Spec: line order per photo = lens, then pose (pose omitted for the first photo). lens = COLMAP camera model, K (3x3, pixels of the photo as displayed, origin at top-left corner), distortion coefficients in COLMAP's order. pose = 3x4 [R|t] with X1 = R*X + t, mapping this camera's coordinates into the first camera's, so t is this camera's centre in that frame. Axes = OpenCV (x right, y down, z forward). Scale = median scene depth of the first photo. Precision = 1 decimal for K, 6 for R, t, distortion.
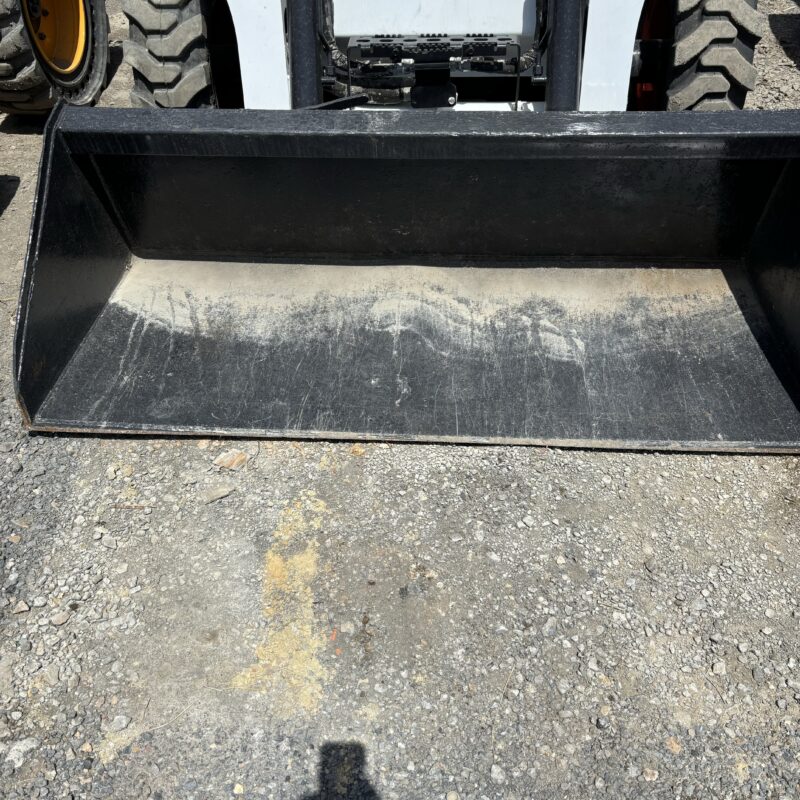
lens RADIAL K [[801.8, 0, 417.6], [0, 801.8, 396.4], [0, 0, 1]] dist [0.038077, -0.037536]
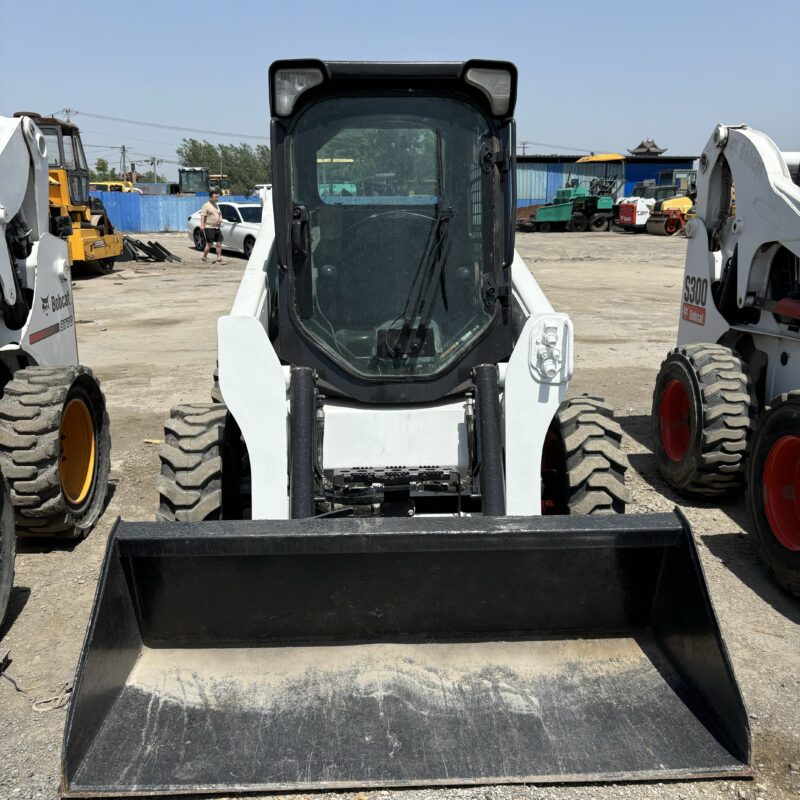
lens RADIAL K [[801.8, 0, 417.6], [0, 801.8, 396.4], [0, 0, 1]] dist [0.038077, -0.037536]
pose [[0.992011, -0.001503, 0.126146, -0.117150], [0.063866, 0.868306, -0.491901, 0.117493], [-0.108794, 0.496027, 0.861465, -0.232323]]
